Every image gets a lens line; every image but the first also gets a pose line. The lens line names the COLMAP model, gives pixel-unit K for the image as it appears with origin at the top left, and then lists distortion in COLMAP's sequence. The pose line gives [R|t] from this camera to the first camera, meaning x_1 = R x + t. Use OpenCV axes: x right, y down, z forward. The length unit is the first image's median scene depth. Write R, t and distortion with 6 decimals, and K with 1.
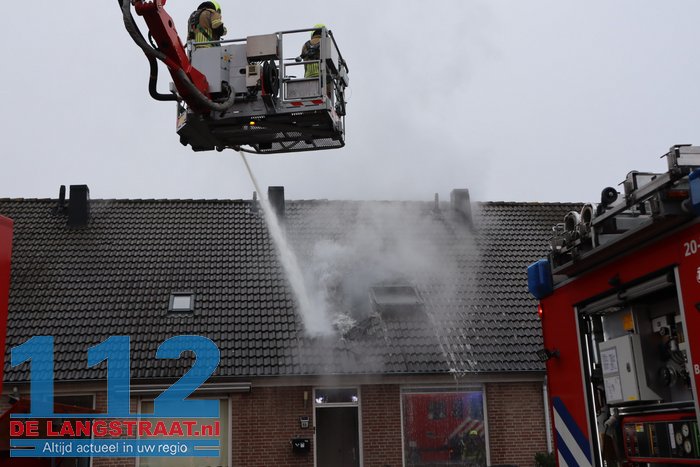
lens RADIAL K [[825.3, 0, 345.7], [0, 825.3, 241.4], [0, 0, 1]] dist [0.074462, 0.000000]
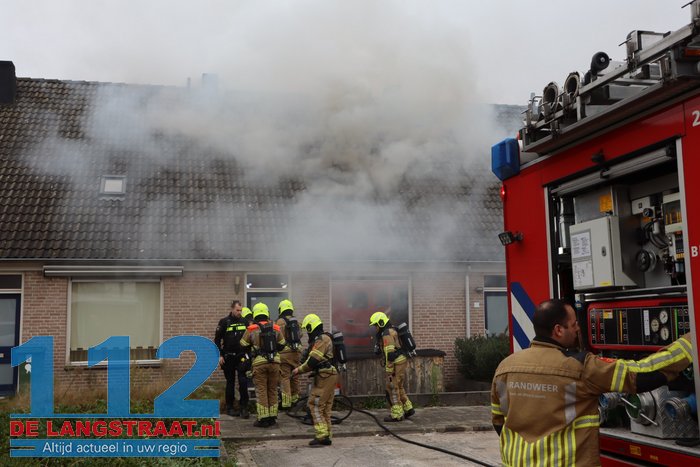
lens RADIAL K [[776.4, 0, 344.7], [0, 776.4, 241.2], [0, 0, 1]] dist [0.037666, 0.000000]
pose [[0.995113, 0.027617, 0.094806, -0.030099], [-0.039533, 0.991216, 0.126209, 0.038602], [-0.090487, -0.129340, 0.987463, 0.154909]]
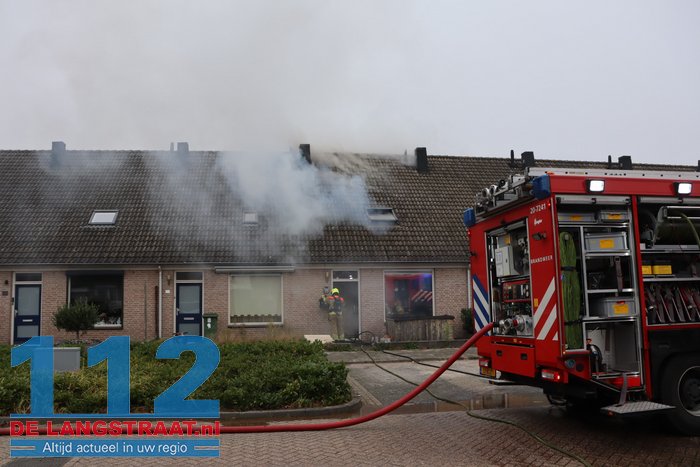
lens RADIAL K [[572.9, 0, 349.6], [0, 572.9, 240.9], [0, 0, 1]] dist [-0.166866, 0.121293]
pose [[0.999542, 0.014499, 0.026545, -0.110746], [-0.017624, 0.992426, 0.121569, -0.071335], [-0.024581, -0.121982, 0.992228, -0.444586]]
